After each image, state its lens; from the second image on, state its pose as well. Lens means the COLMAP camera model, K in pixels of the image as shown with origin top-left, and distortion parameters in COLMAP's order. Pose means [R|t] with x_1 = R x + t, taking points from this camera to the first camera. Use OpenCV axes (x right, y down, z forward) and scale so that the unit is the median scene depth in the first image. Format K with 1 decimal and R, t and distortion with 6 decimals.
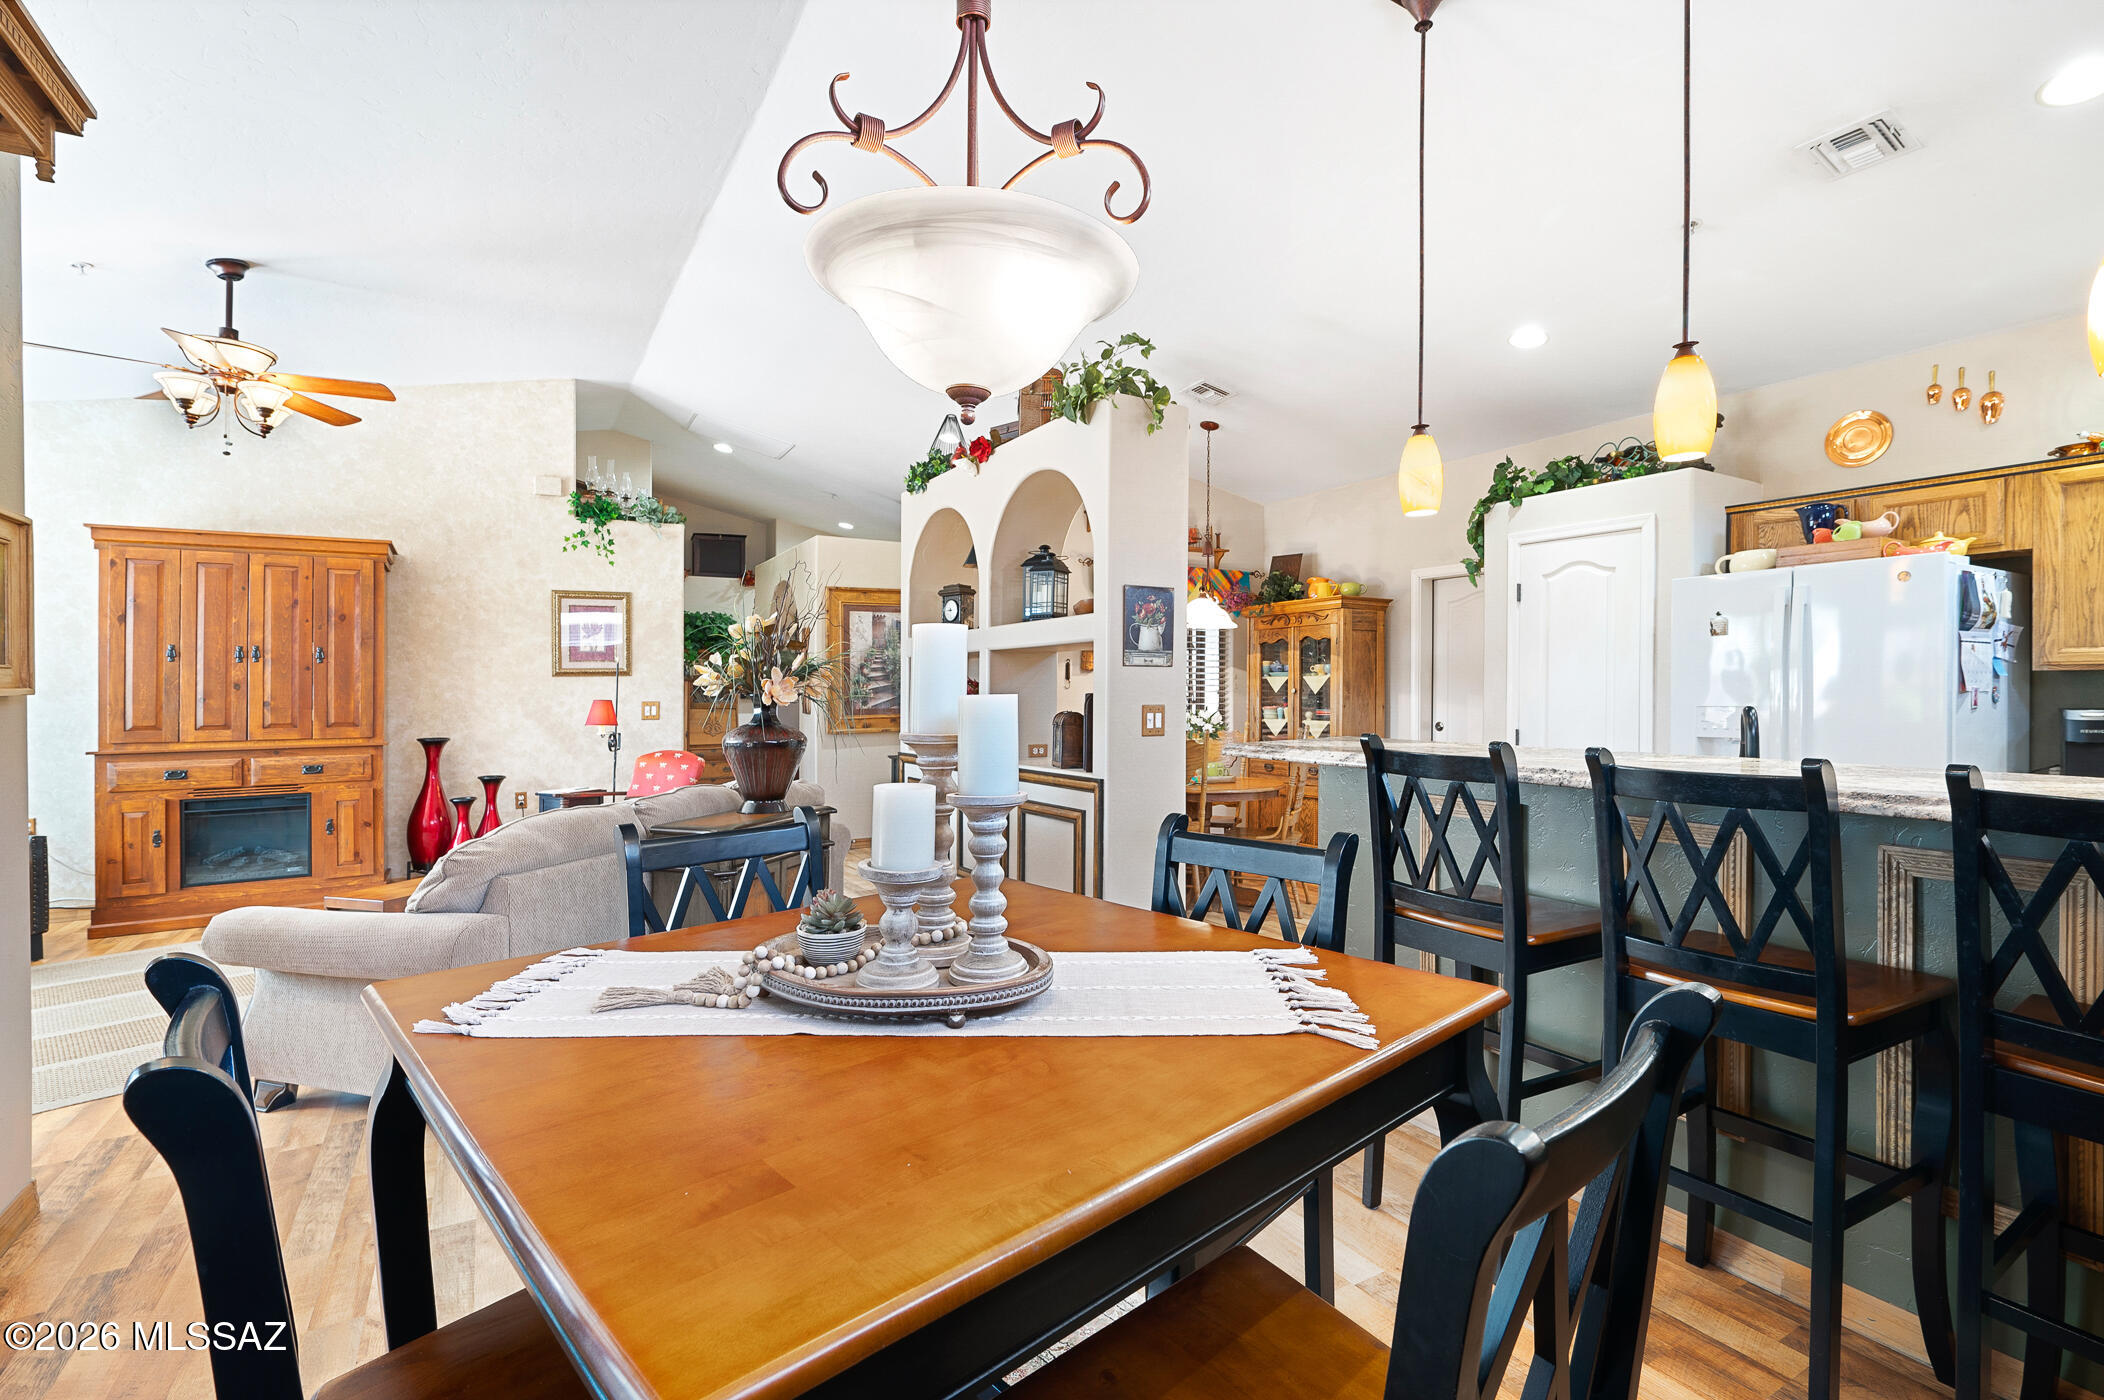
lens RADIAL K [[954.0, 0, 1063.2], [0, 954.0, 694.4], [0, 0, 1]] dist [-0.002070, -0.000216]
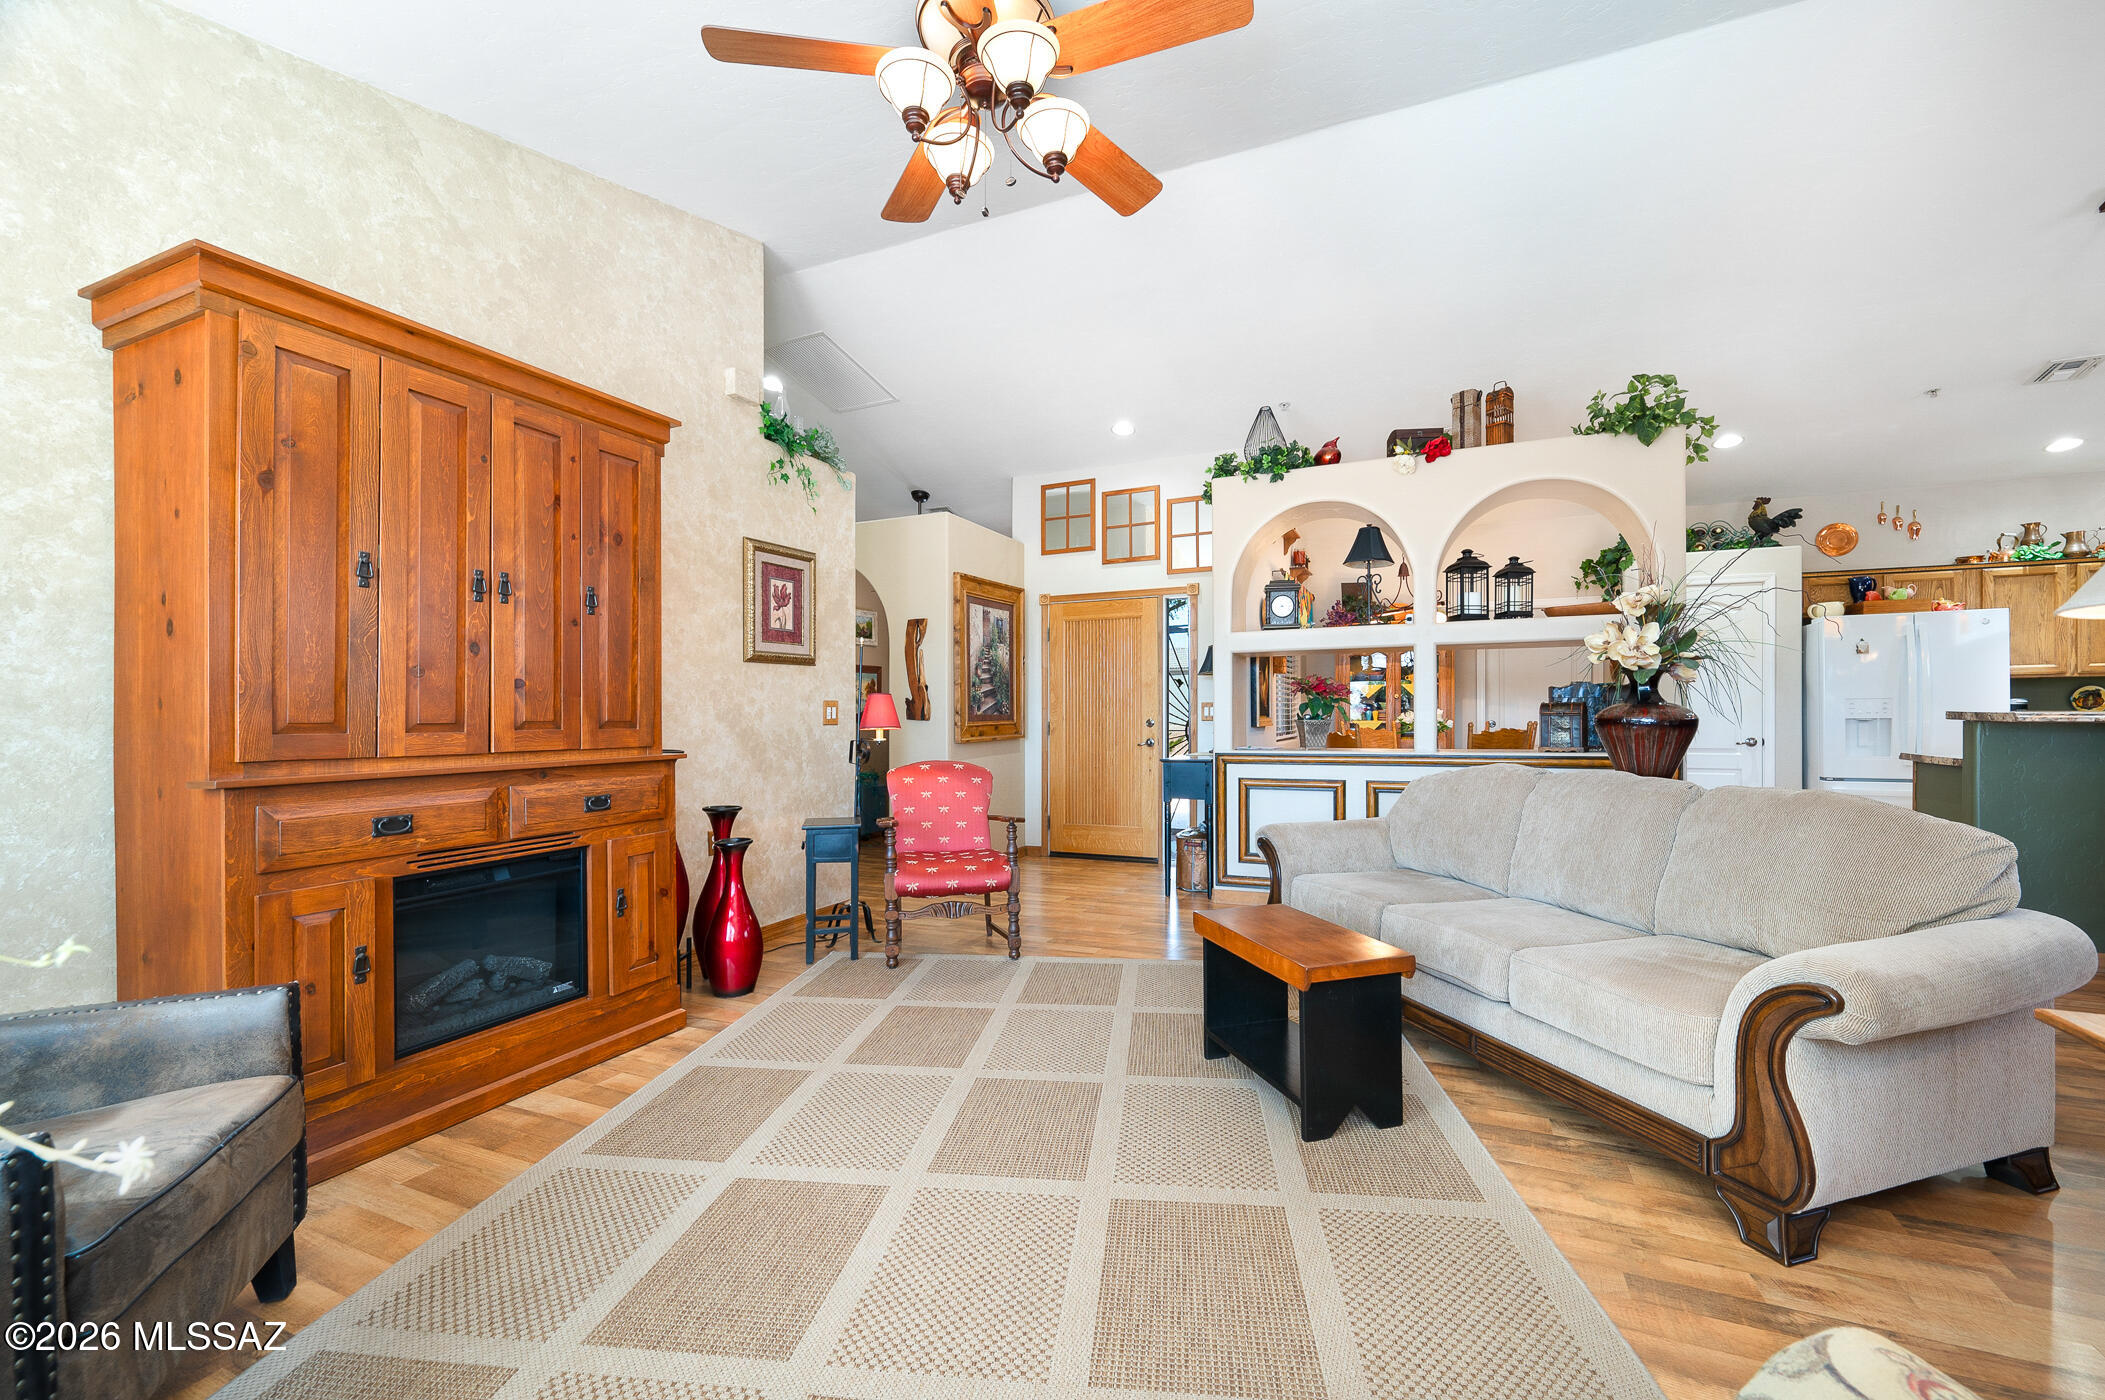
lens RADIAL K [[860.3, 0, 1065.5], [0, 860.3, 720.1], [0, 0, 1]] dist [0.001704, 0.000161]
pose [[0.816700, -0.002038, 0.577058, -0.839507], [0.004965, 0.999982, -0.003495, 0.032439], [-0.577041, 0.005720, 0.816695, 0.419506]]
